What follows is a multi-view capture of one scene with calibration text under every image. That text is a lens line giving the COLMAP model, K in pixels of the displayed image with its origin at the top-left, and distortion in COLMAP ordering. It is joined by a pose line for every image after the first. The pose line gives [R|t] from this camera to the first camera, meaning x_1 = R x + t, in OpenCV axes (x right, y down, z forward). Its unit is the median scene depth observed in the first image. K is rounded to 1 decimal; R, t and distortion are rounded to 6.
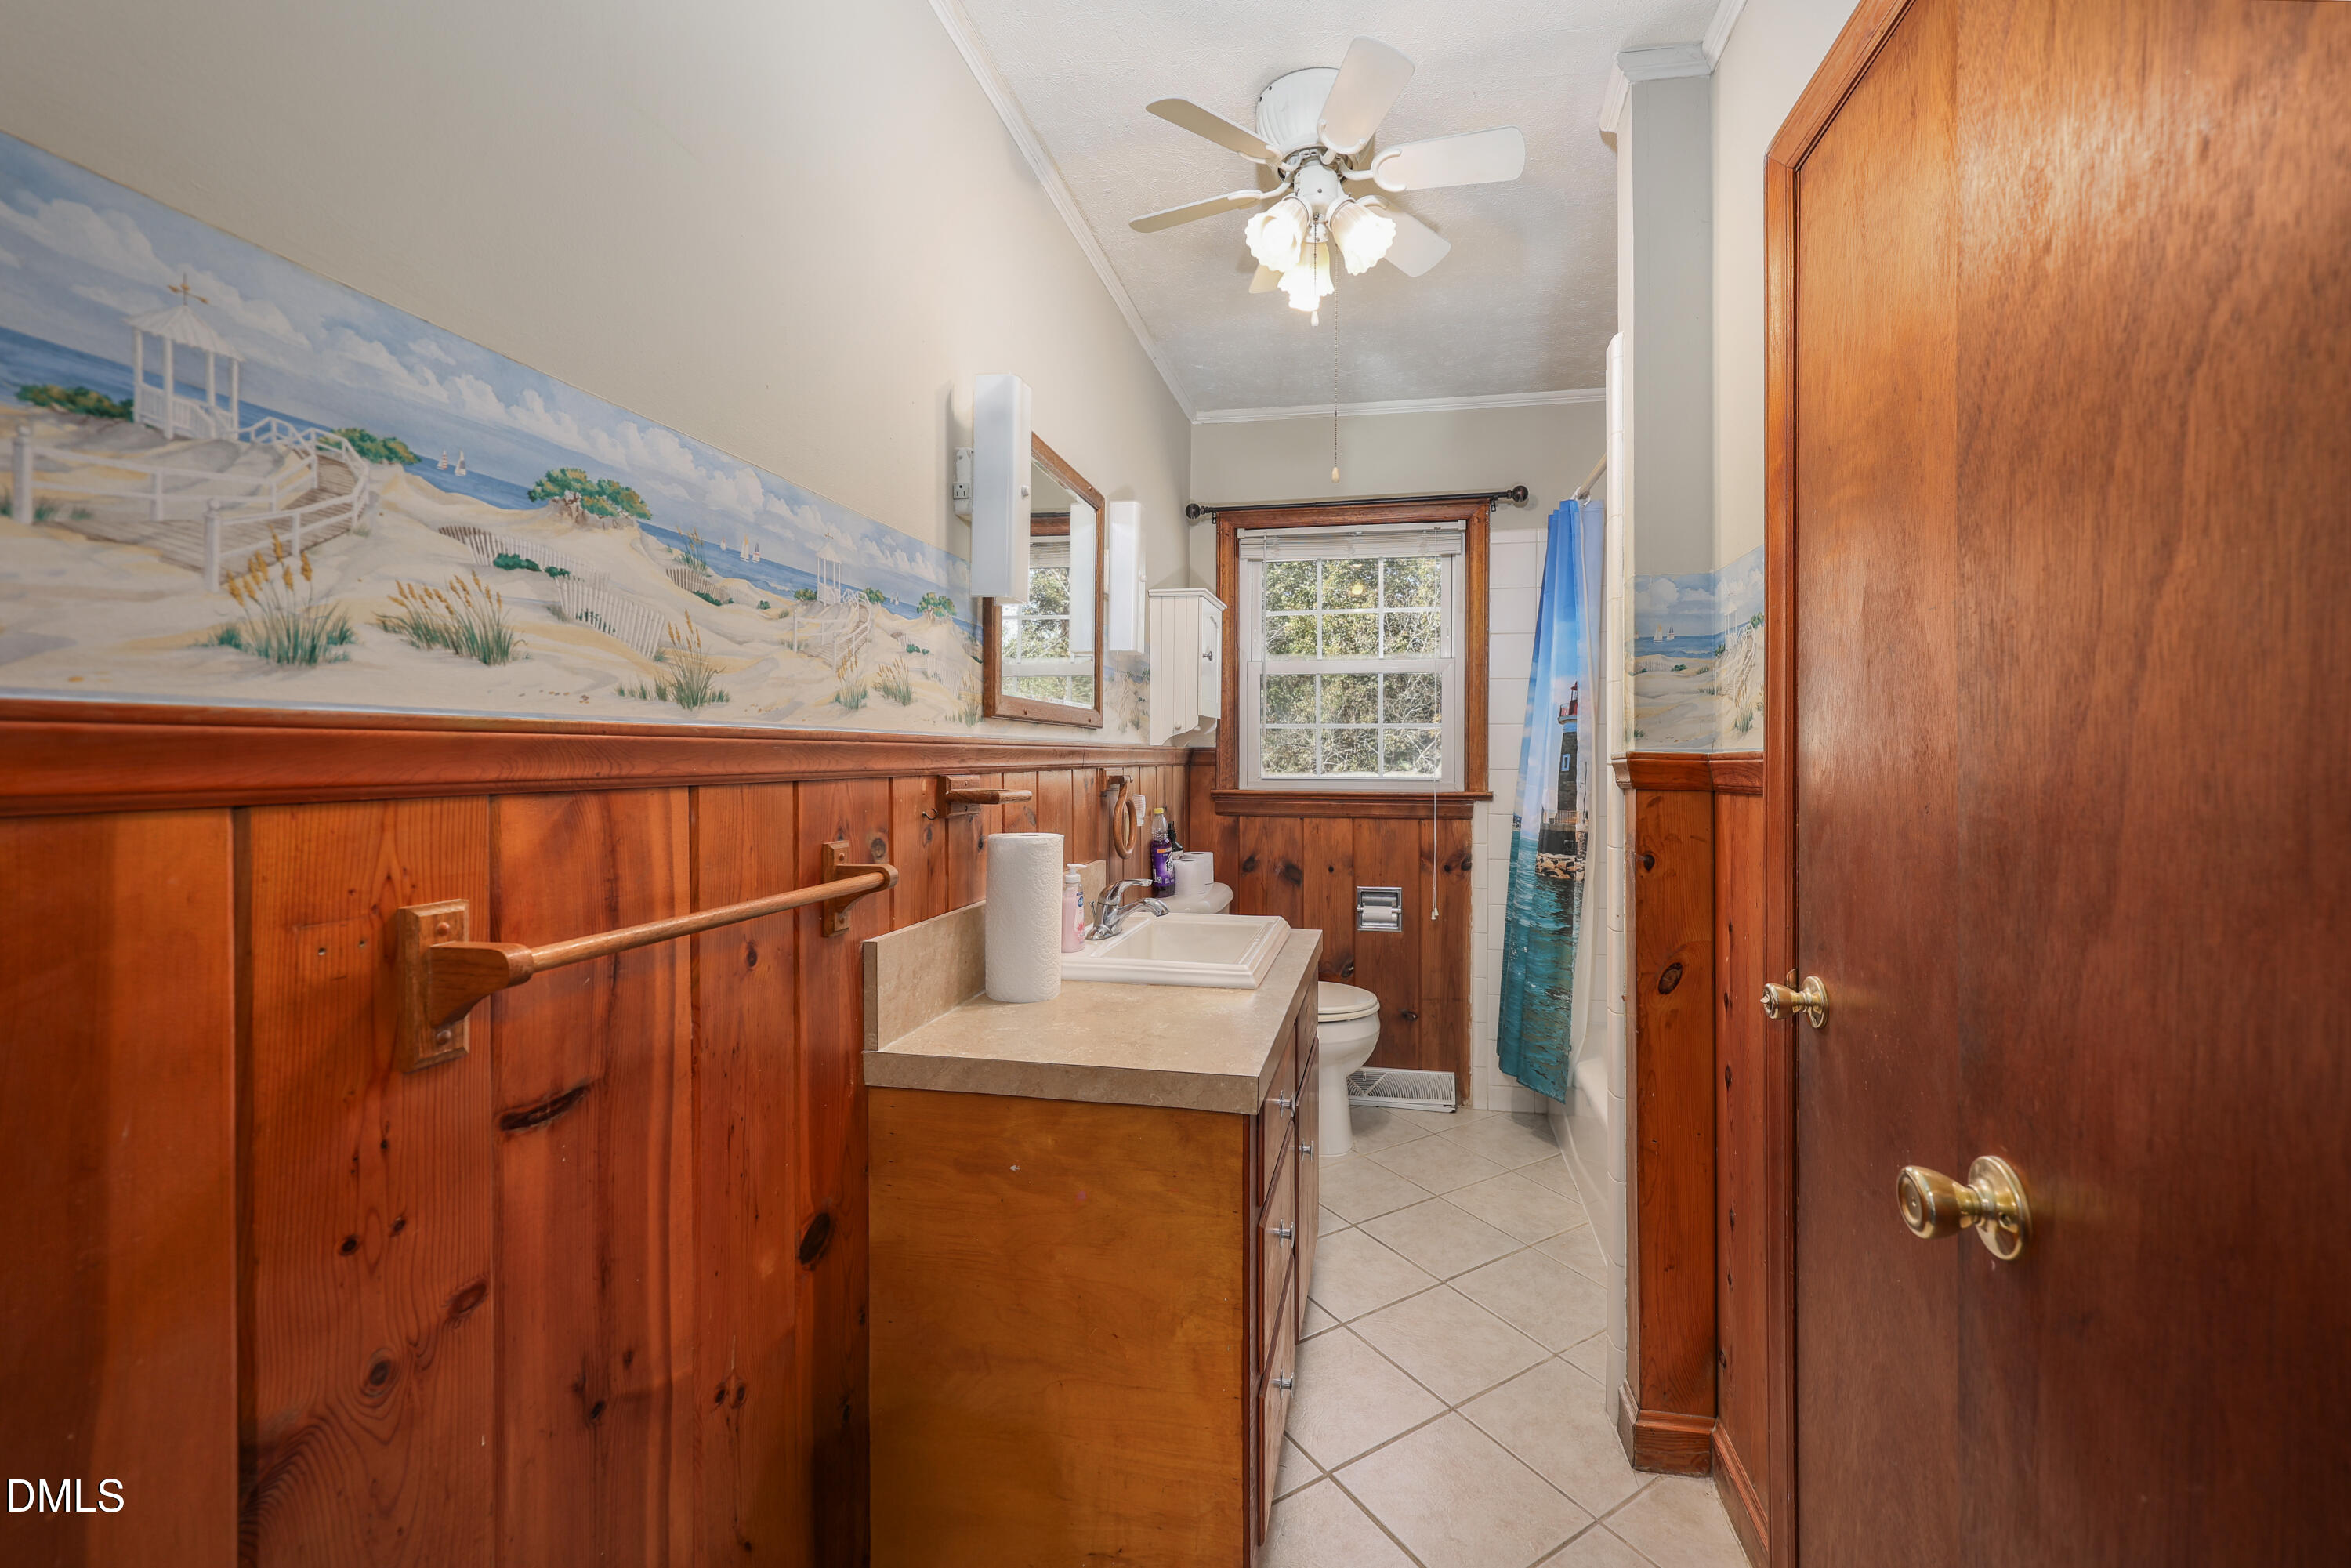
lens RADIAL K [[959.1, 0, 1177.5], [0, 959.1, 767.2], [0, 0, 1]] dist [0.001220, 0.000595]
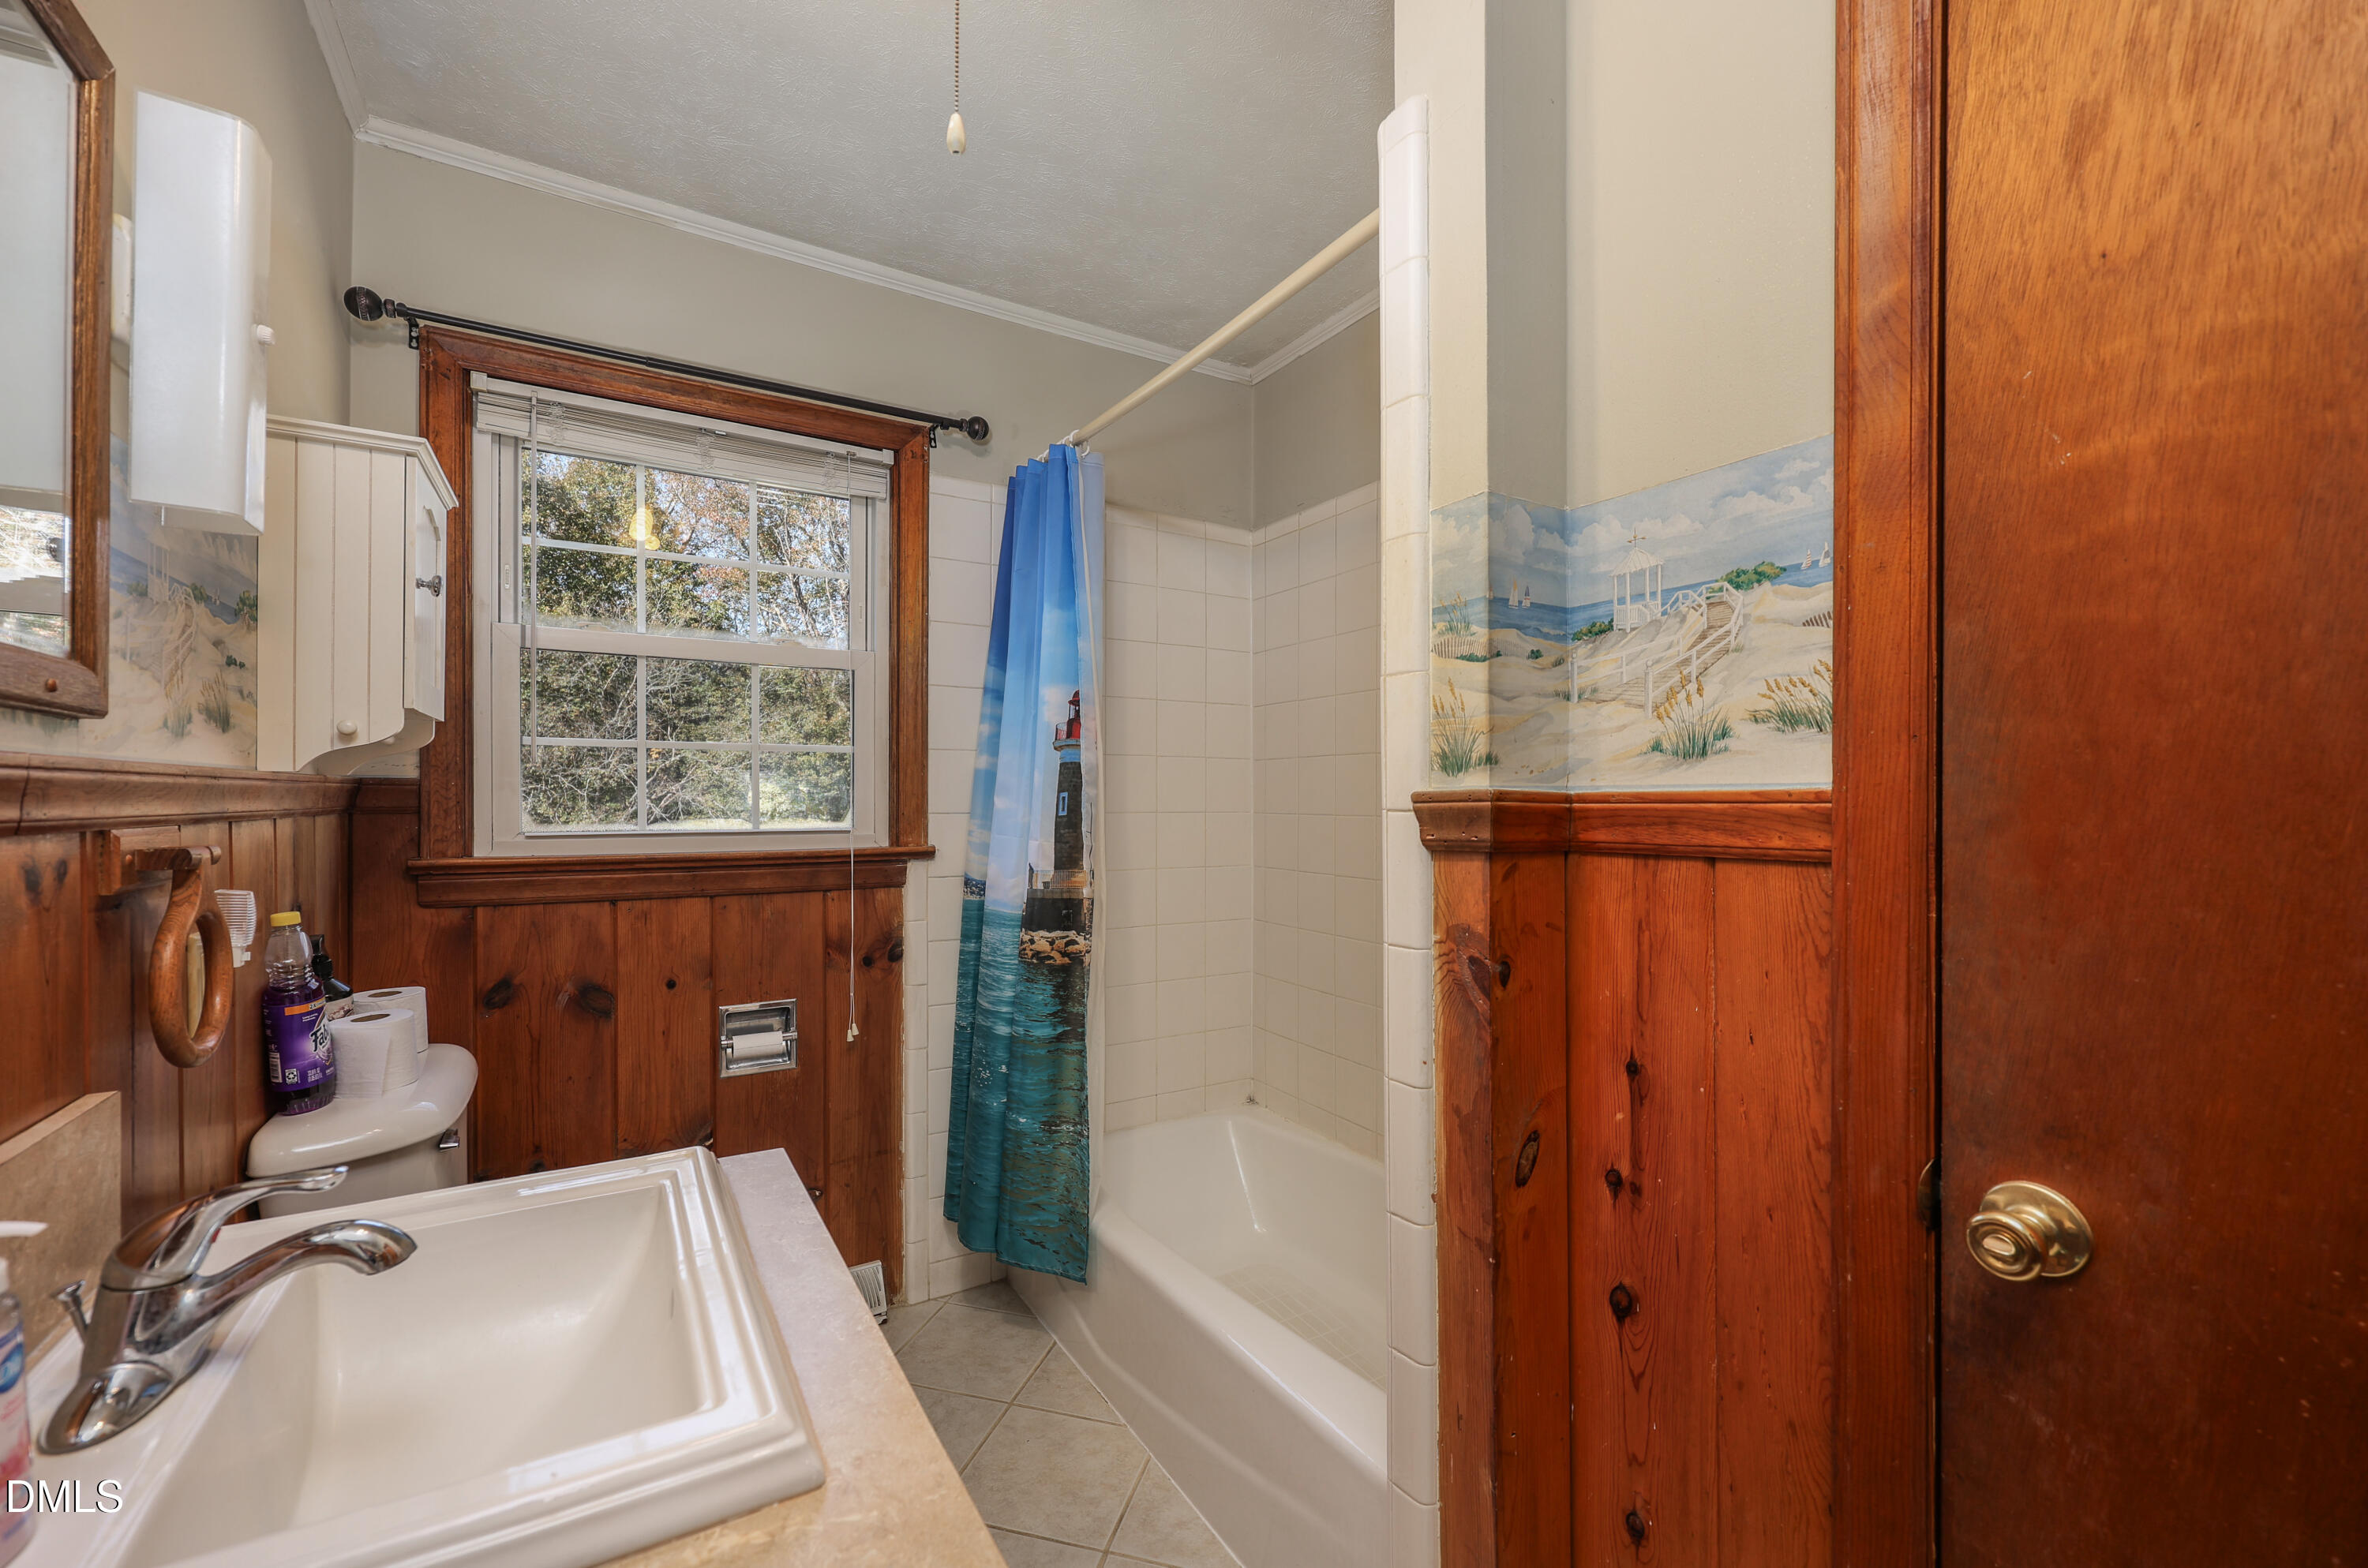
lens RADIAL K [[965.9, 0, 1199.7], [0, 965.9, 798.1], [0, 0, 1]] dist [0.001220, 0.000595]
pose [[0.705456, -0.002997, 0.708748, -0.038282], [0.008052, 0.999960, -0.003786, -0.005264], [-0.708708, 0.008377, 0.705452, 0.379027]]
